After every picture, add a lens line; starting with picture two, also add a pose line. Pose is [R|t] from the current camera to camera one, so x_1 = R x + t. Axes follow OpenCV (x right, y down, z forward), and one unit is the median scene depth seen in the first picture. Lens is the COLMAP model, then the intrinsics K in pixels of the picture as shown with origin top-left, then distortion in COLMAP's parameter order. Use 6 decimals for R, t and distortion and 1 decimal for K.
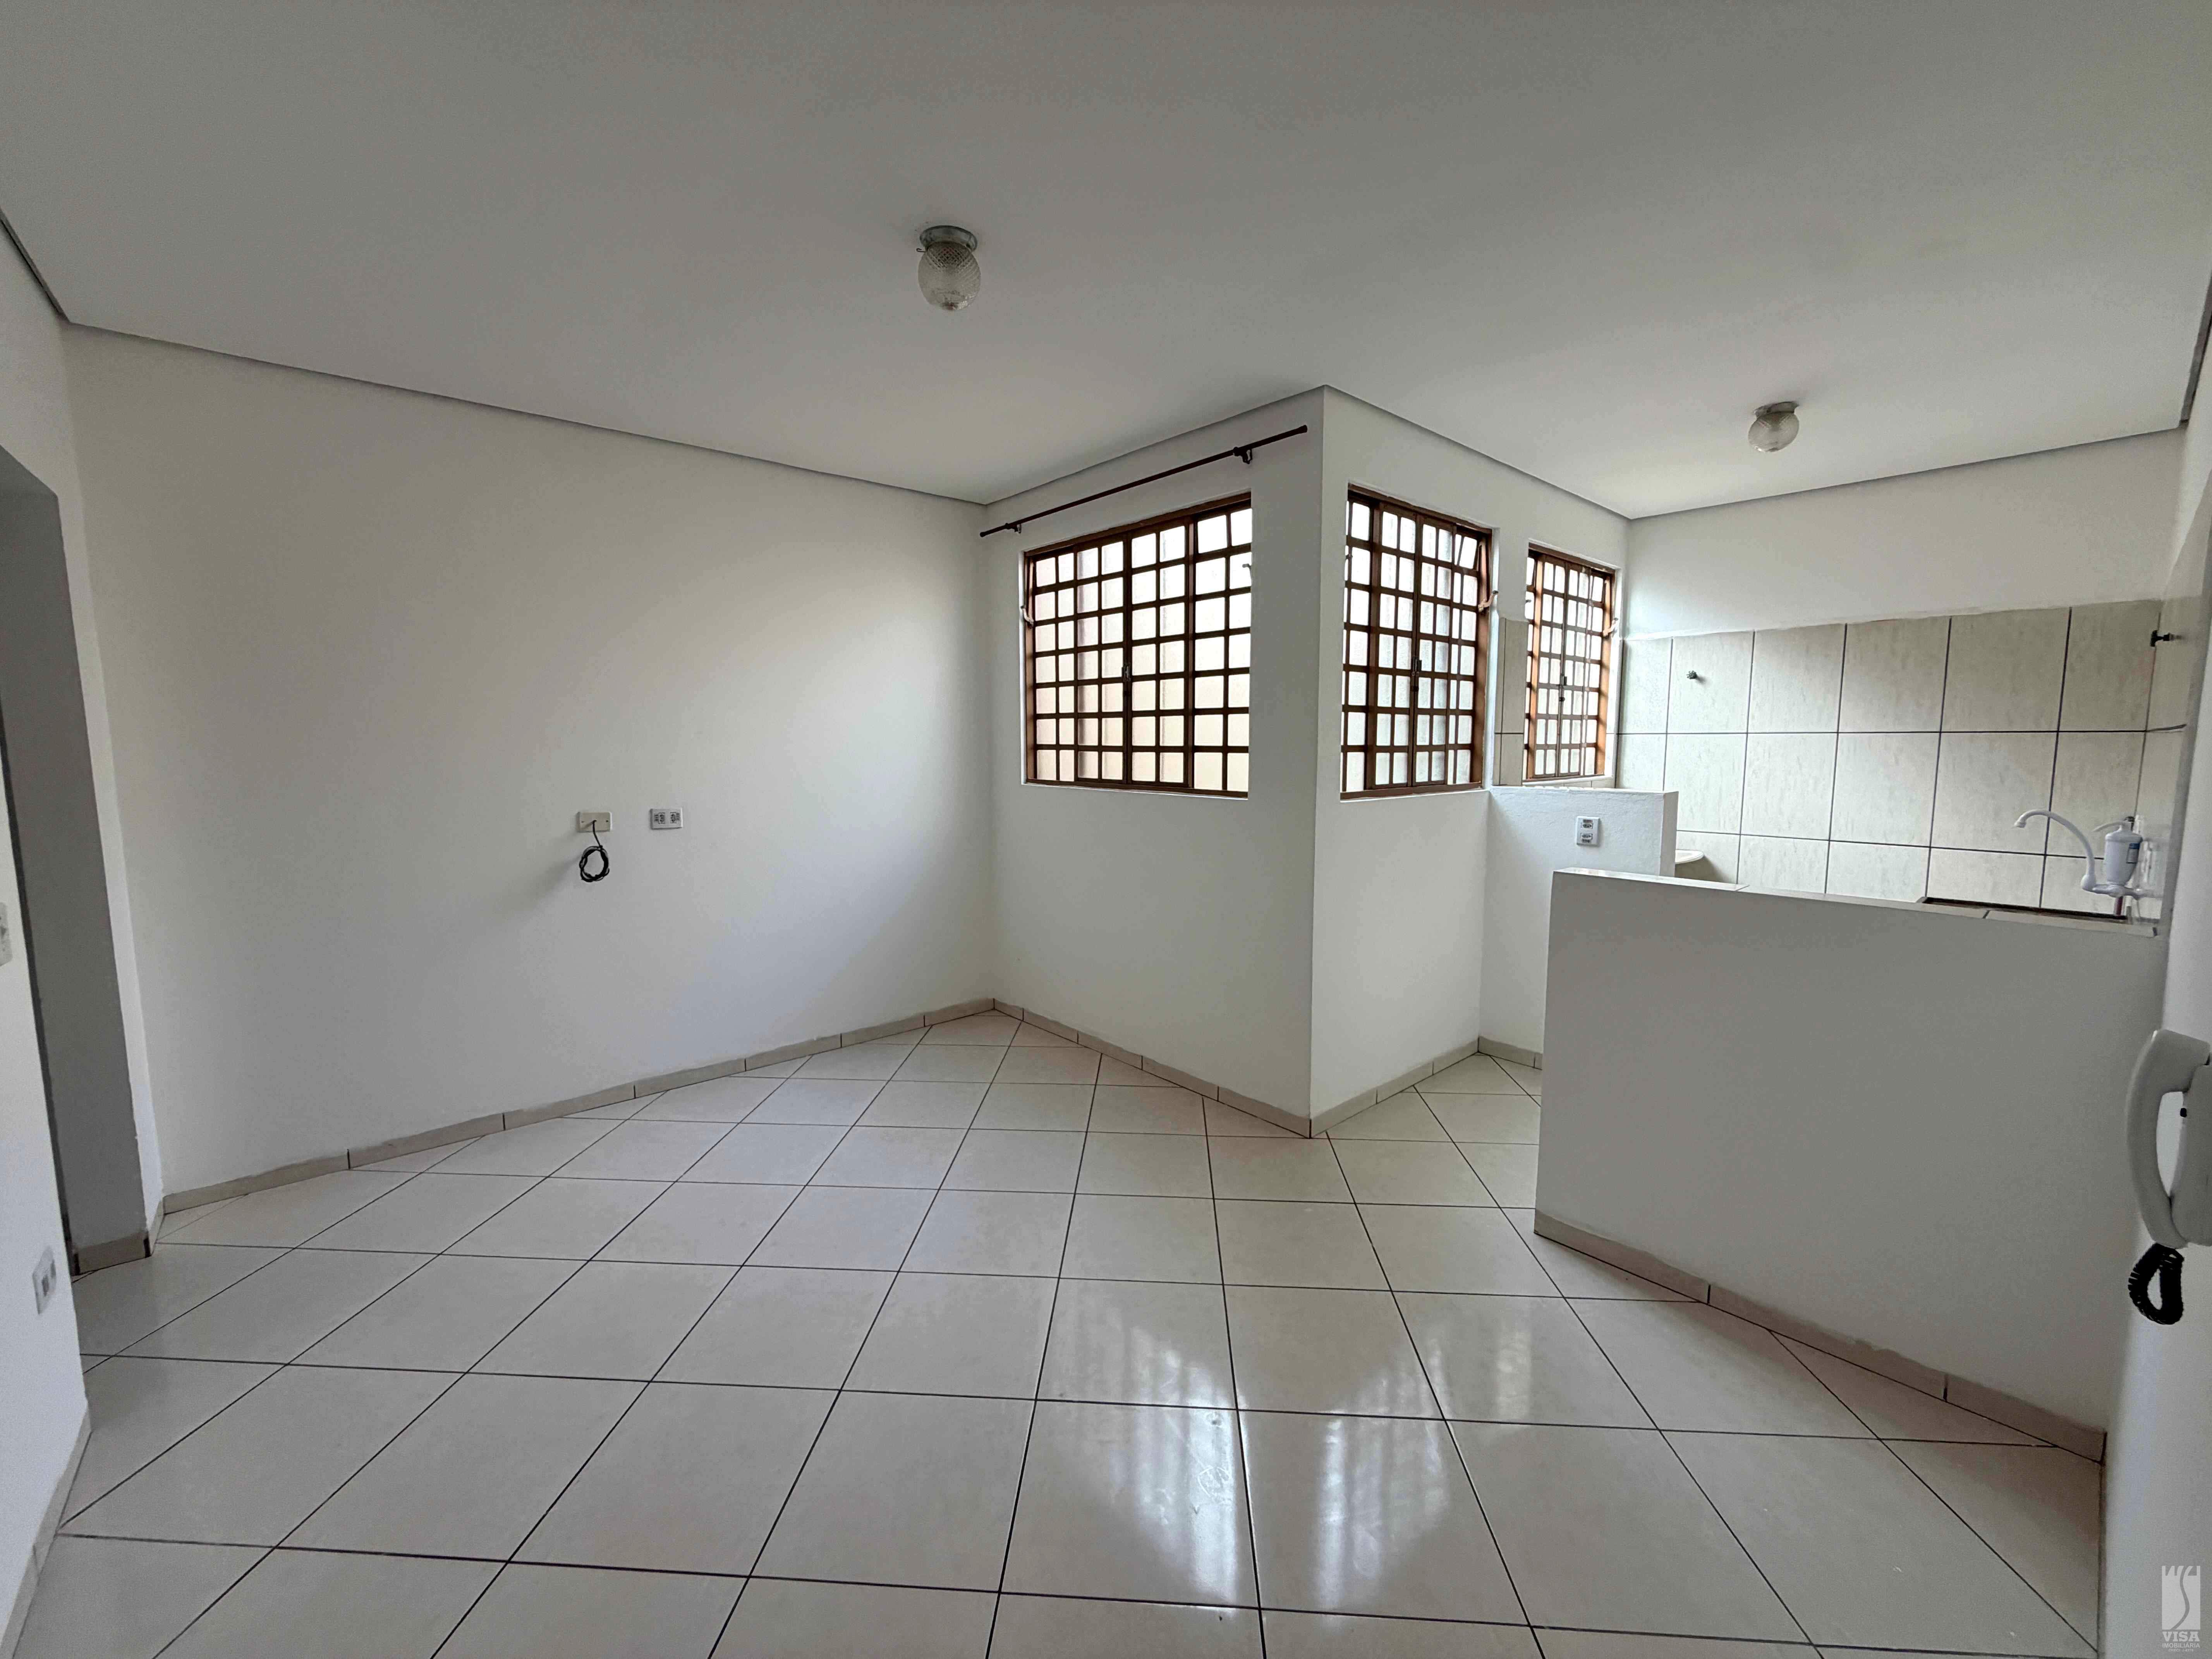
lens RADIAL K [[880.7, 0, 1102.7], [0, 880.7, 827.5], [0, 0, 1]] dist [-0.000200, -0.000094]
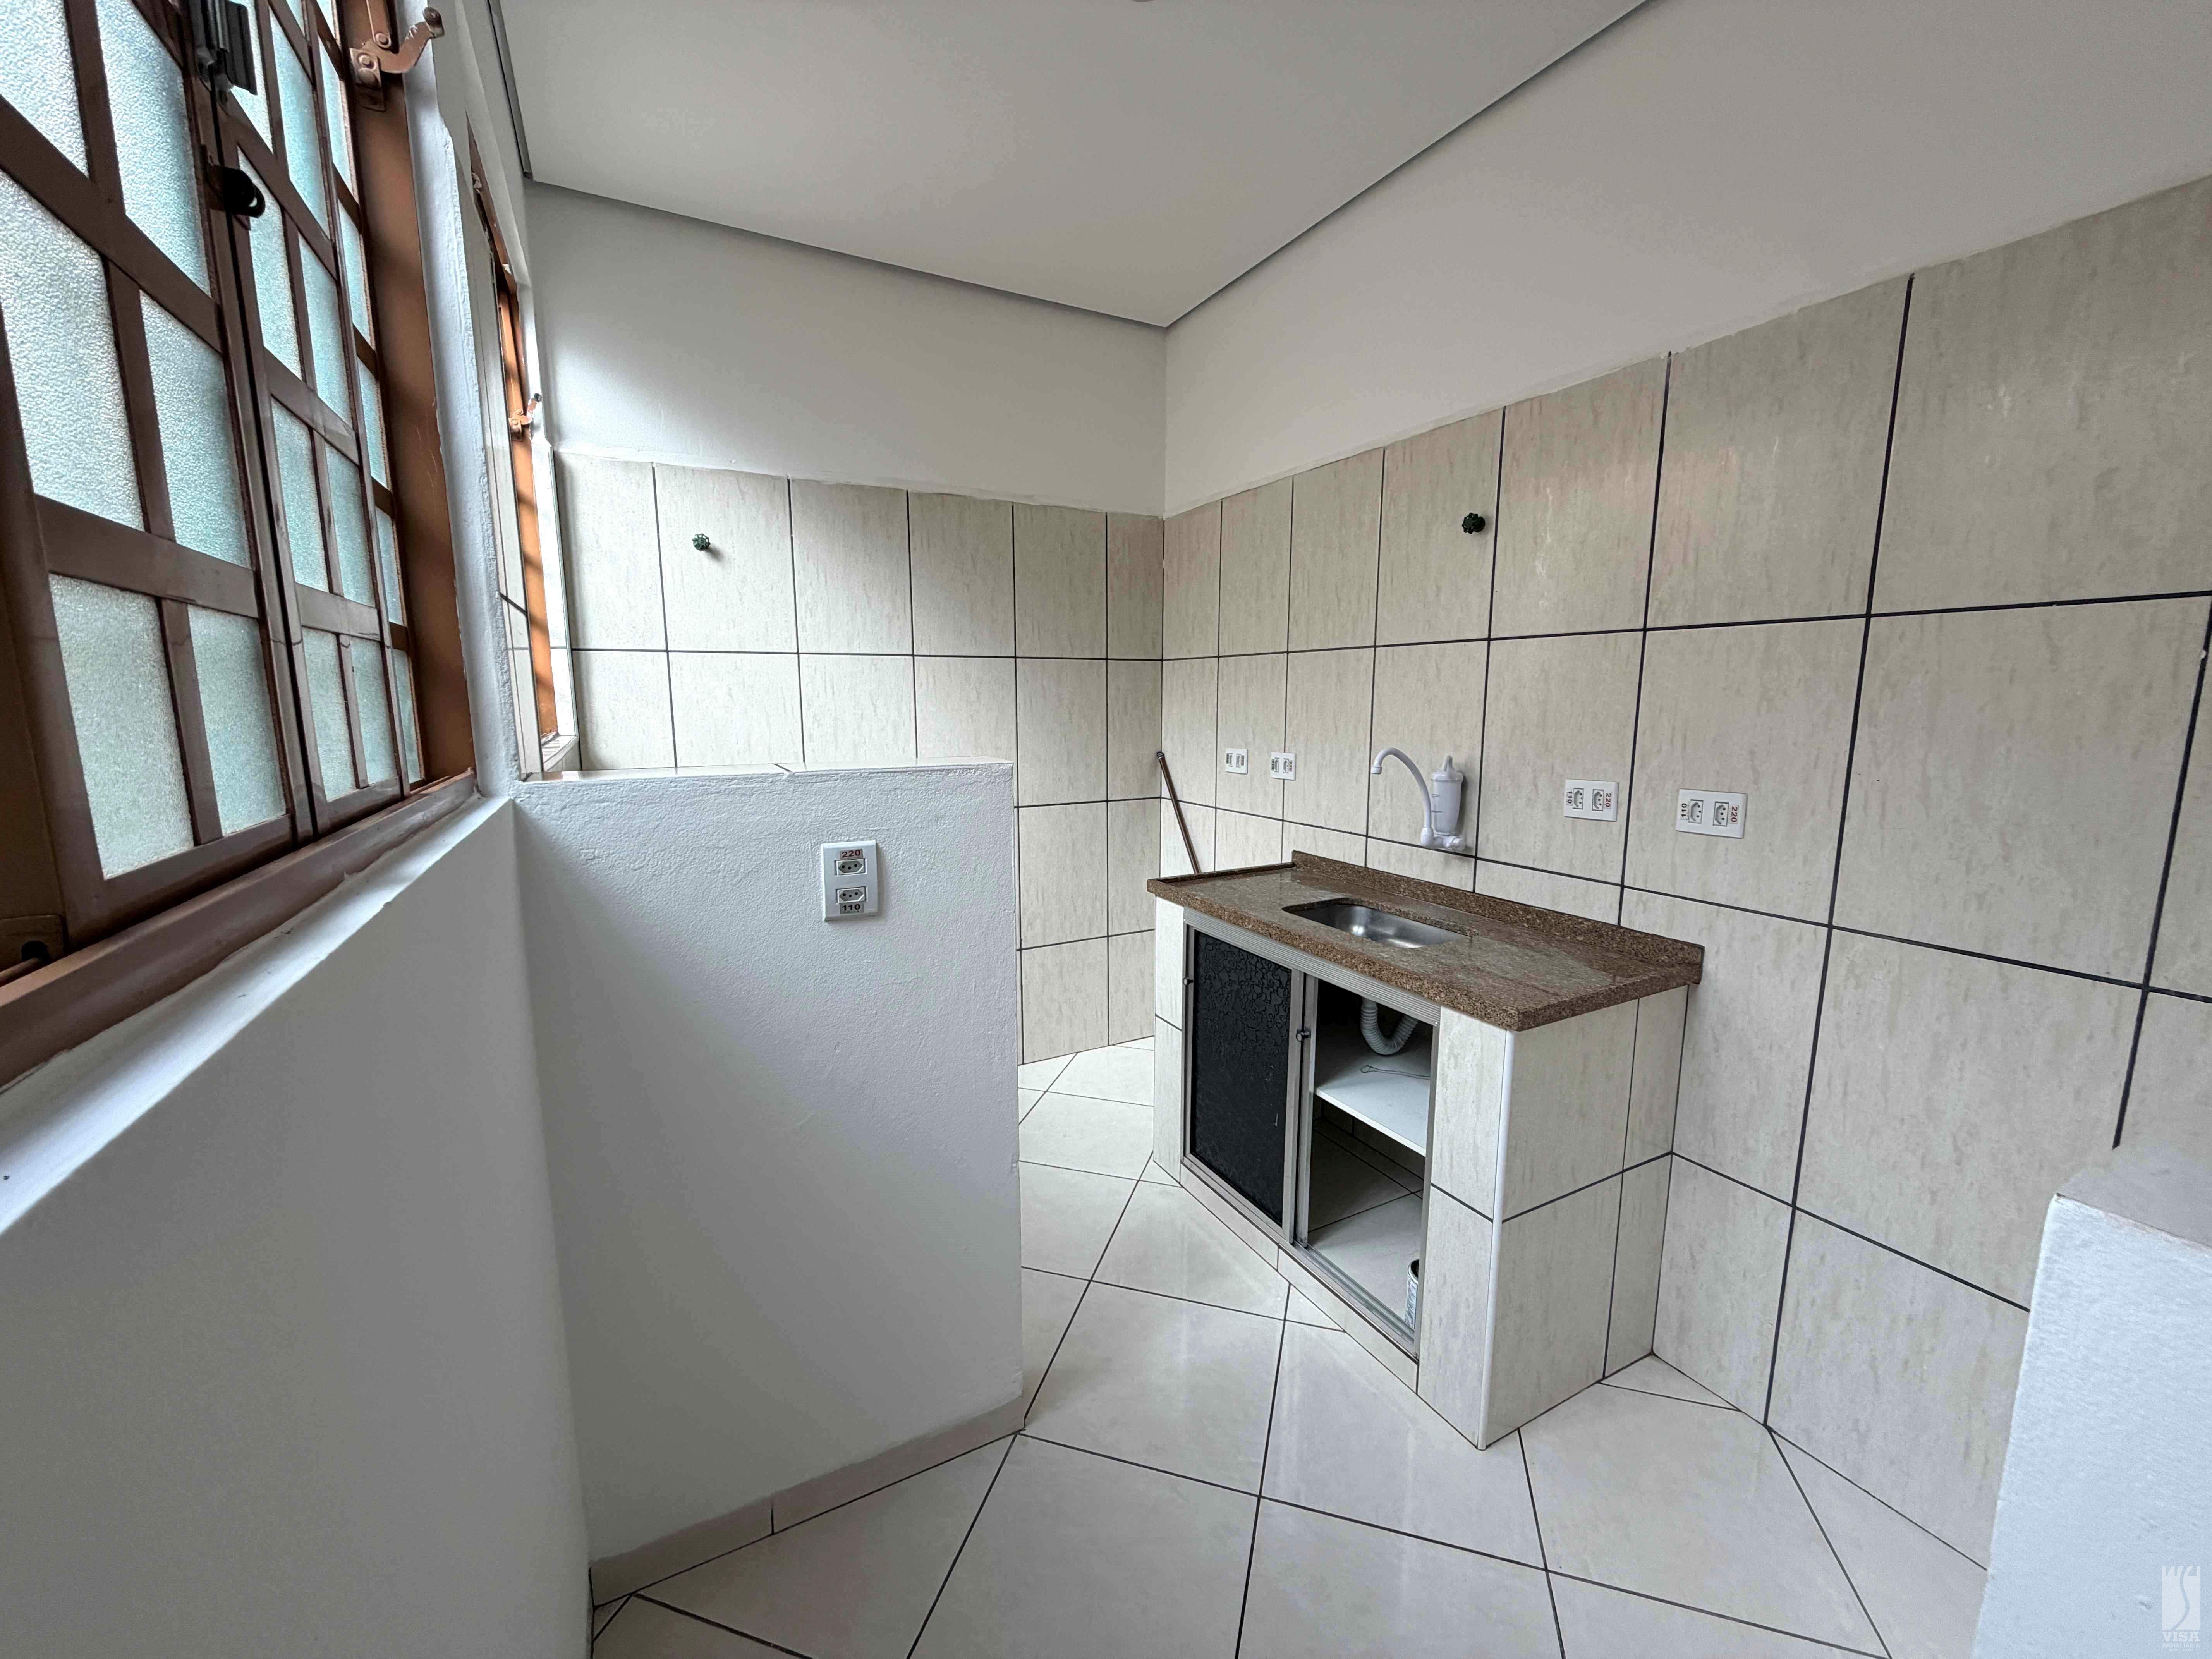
lens RADIAL K [[880.7, 0, 1102.7], [0, 880.7, 827.5], [0, 0, 1]] dist [-0.000200, -0.000094]
pose [[0.225942, -0.143899, 0.963454, 0.205823], [0.099823, 0.987243, 0.124042, -0.048697], [-0.969013, 0.068149, 0.237424, 0.745208]]
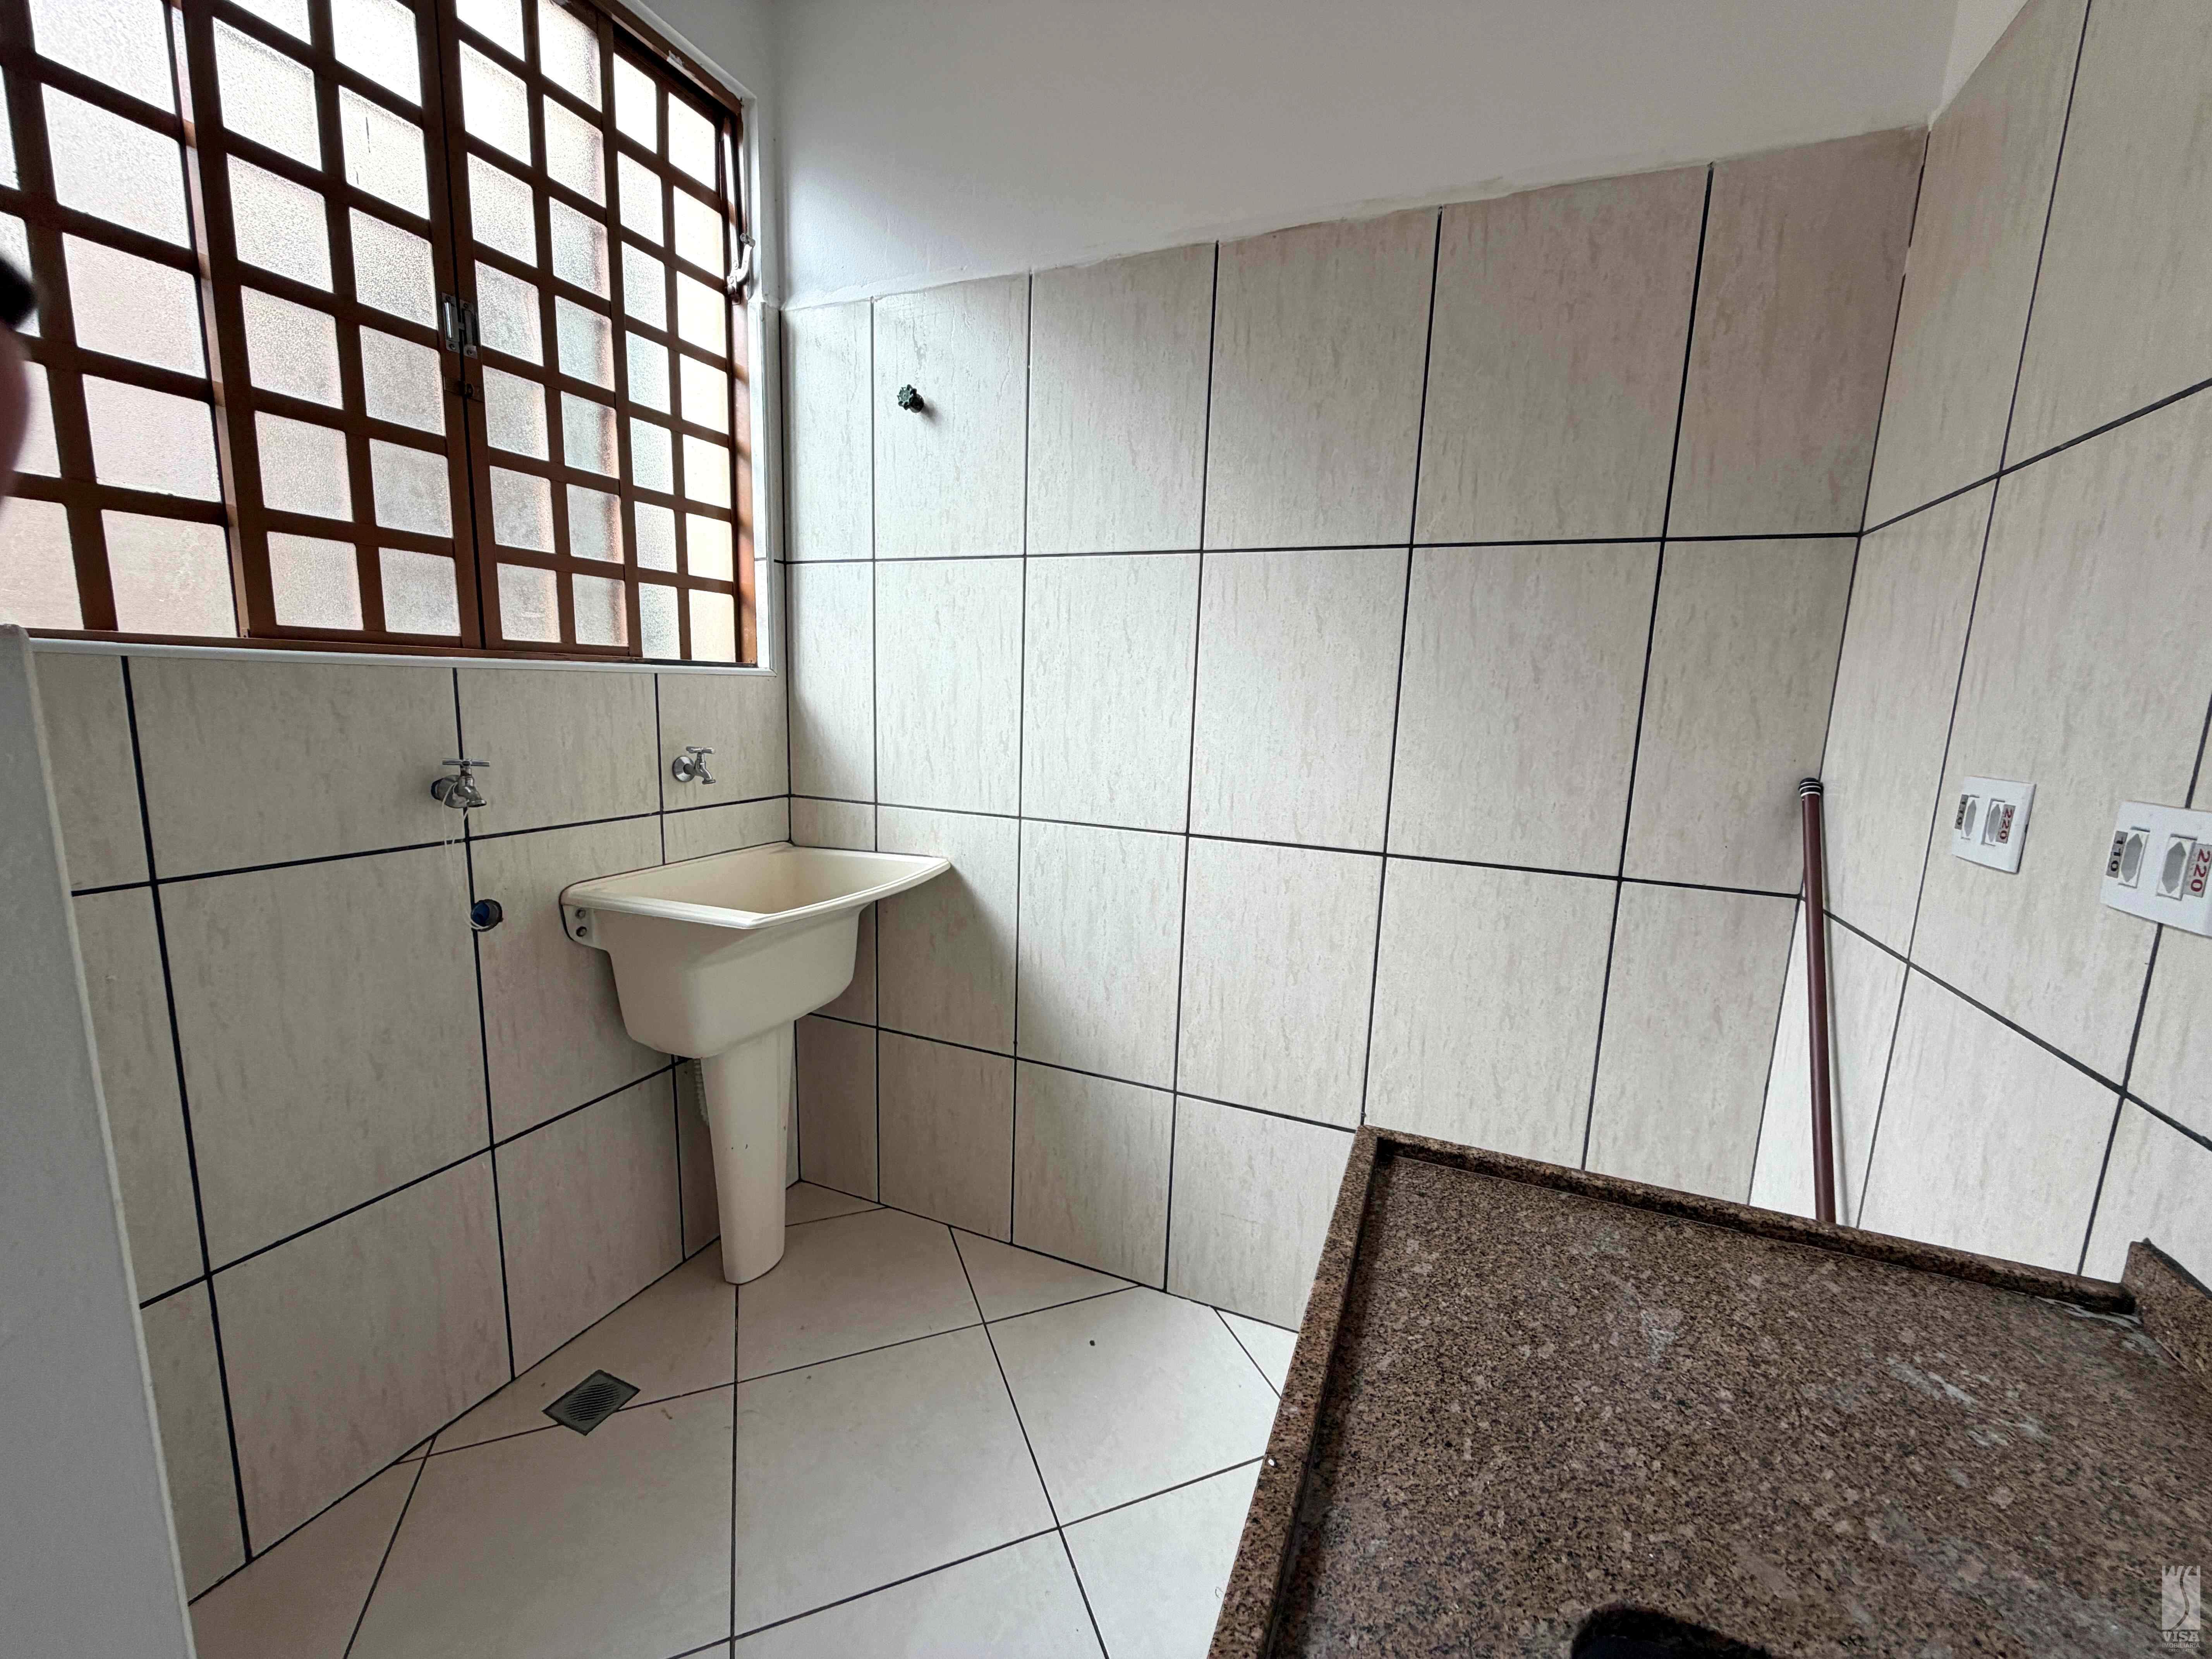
lens RADIAL K [[875.4, 0, 1107.1], [0, 875.4, 826.5], [0, 0, 1]] dist [0.000791, 0.000015]
pose [[0.900731, -0.033252, 0.433104, 0.666791], [0.005683, 0.997882, 0.064794, -0.015262], [-0.434341, -0.055901, 0.899012, 0.711078]]
